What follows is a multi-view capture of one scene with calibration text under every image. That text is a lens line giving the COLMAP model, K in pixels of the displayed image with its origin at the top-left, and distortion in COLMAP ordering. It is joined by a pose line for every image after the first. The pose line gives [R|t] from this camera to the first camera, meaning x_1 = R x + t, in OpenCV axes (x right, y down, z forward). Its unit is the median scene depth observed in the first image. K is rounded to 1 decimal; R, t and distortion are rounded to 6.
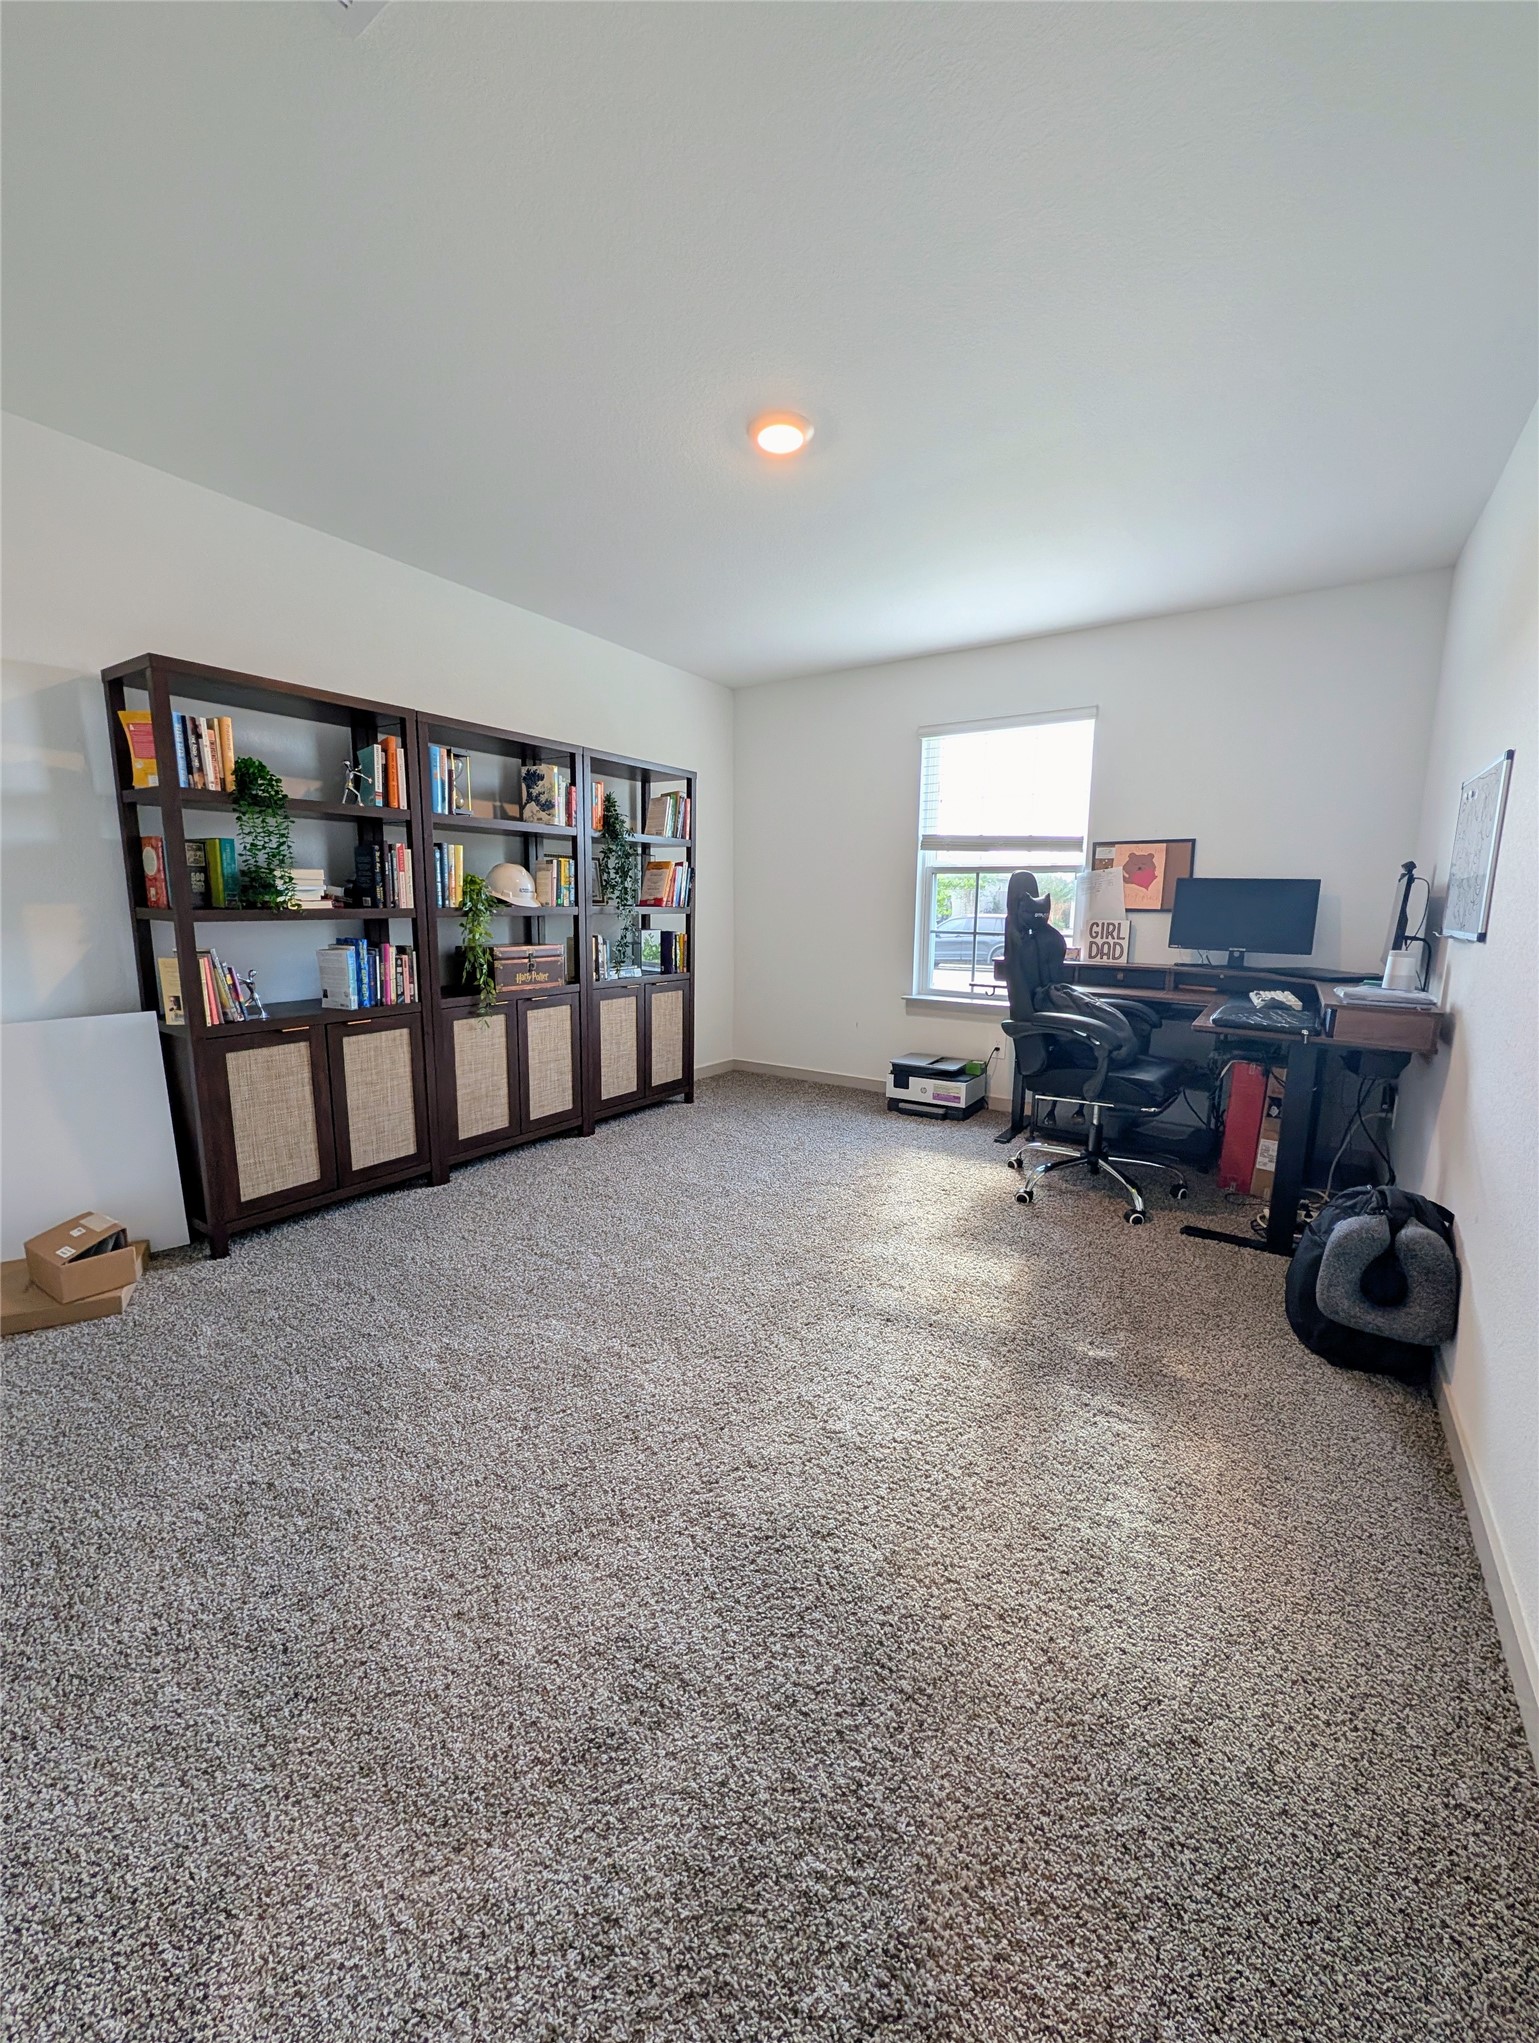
lens RADIAL K [[797.7, 0, 769.5], [0, 797.7, 1021.5], [0, 0, 1]] dist [0.002591, 0.000403]
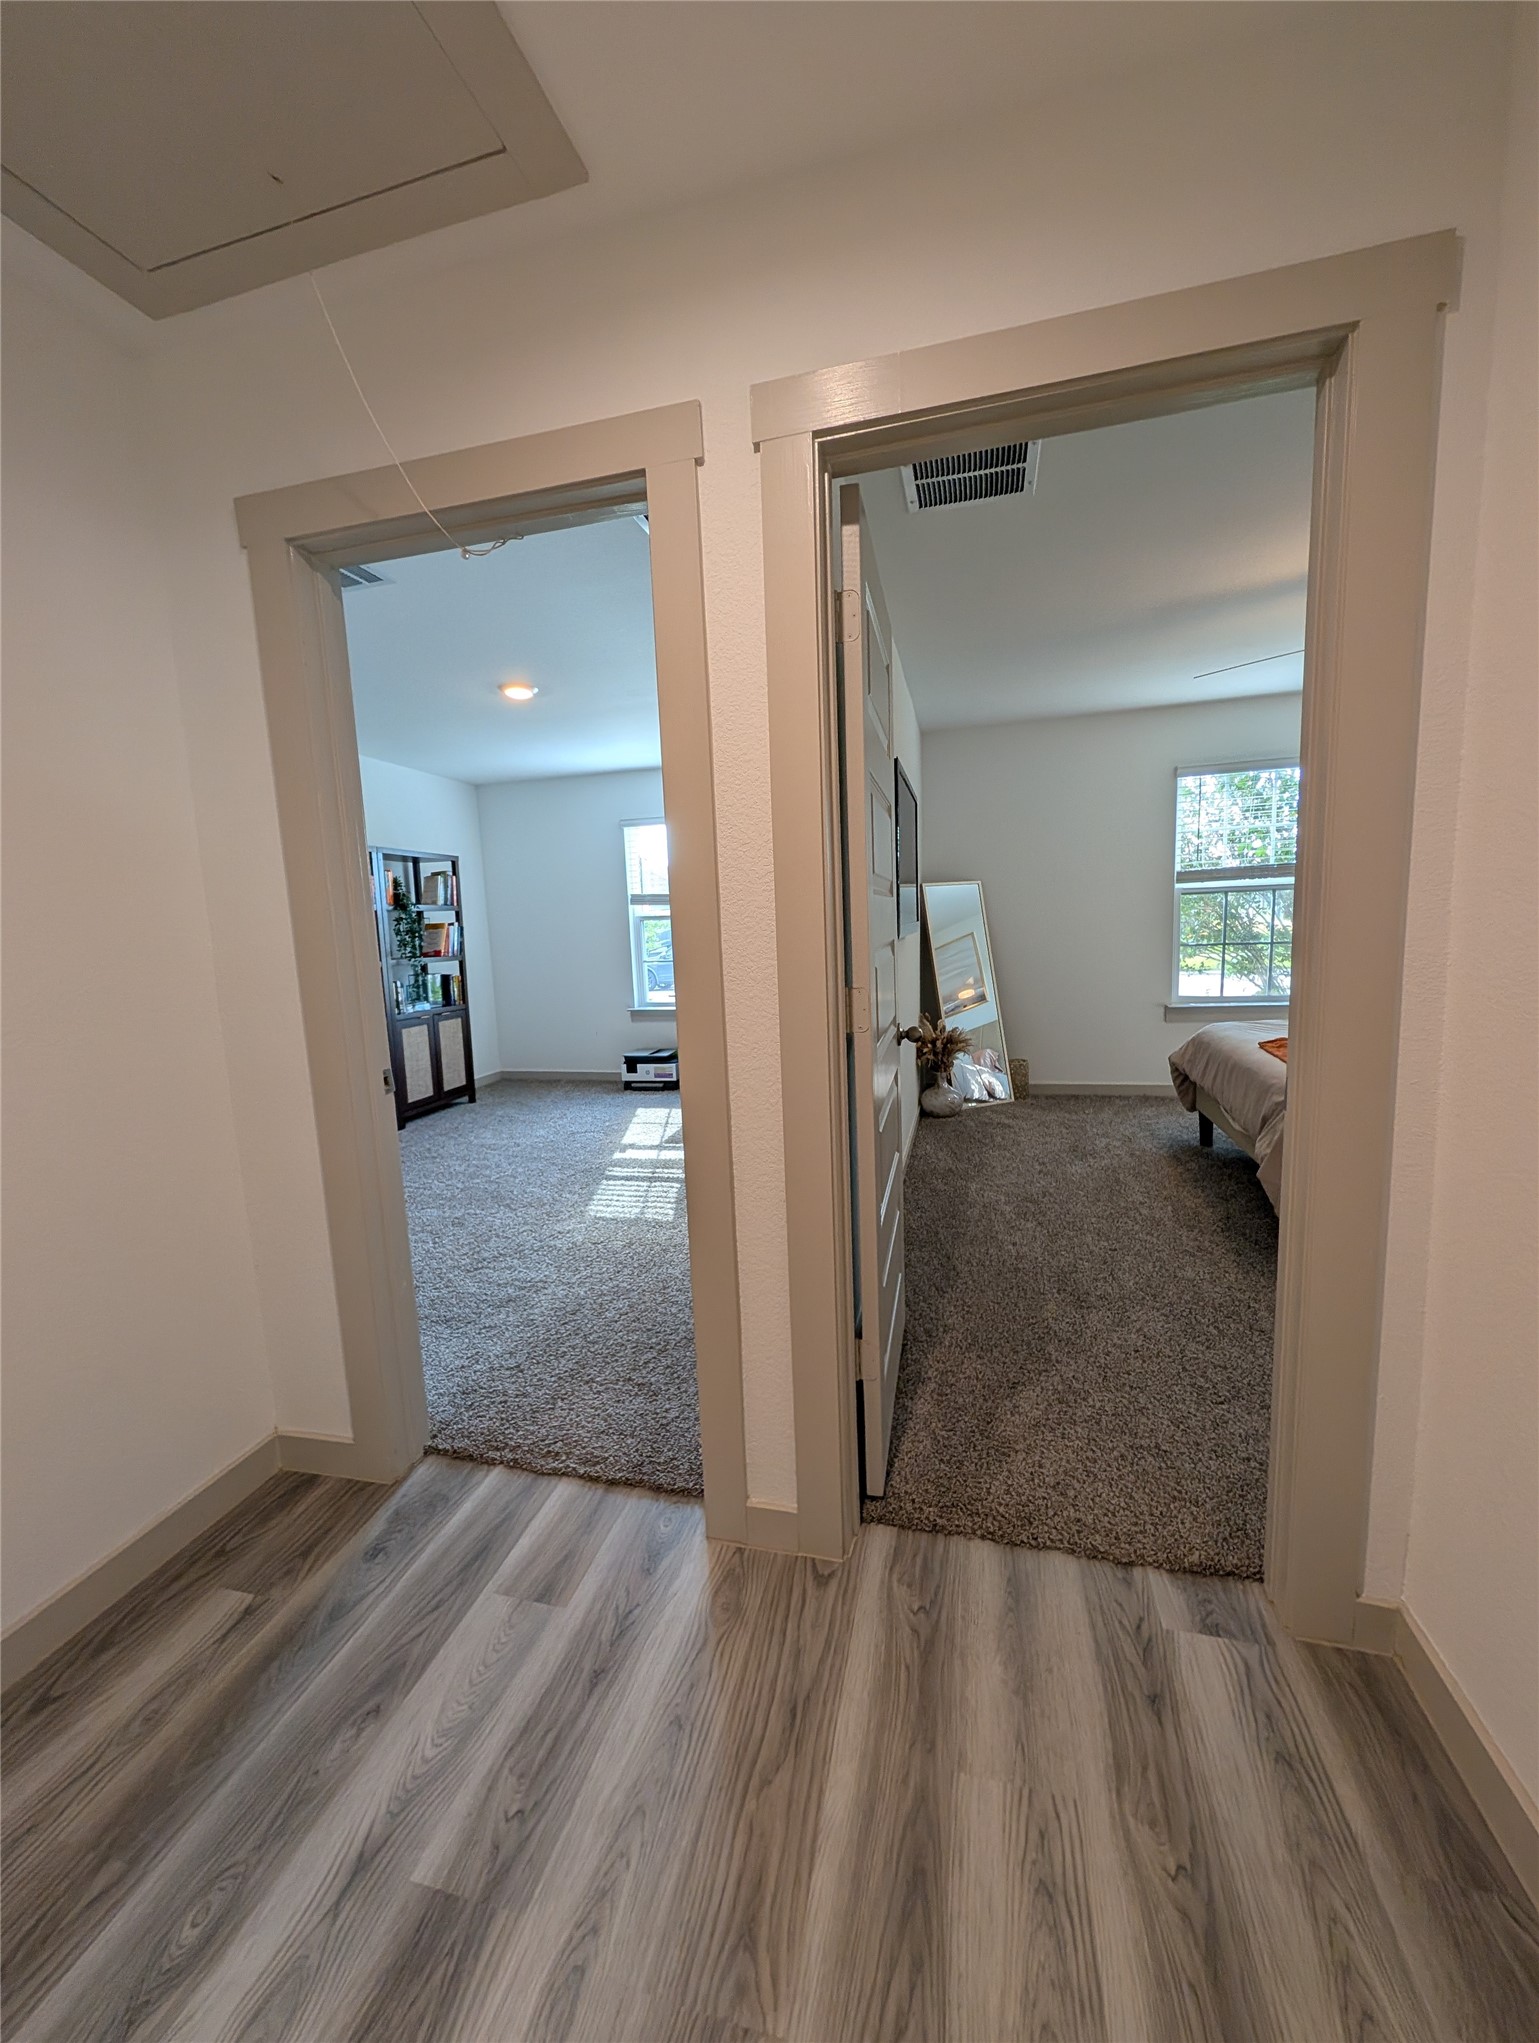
lens RADIAL K [[797.7, 0, 769.5], [0, 797.7, 1021.5], [0, 0, 1]] dist [0.002591, 0.000403]
pose [[0.945378, -0.087121, 0.314118, -0.042537], [0.096720, 0.995198, -0.015072, 0.038027], [-0.311297, 0.044630, 0.949264, -0.435395]]
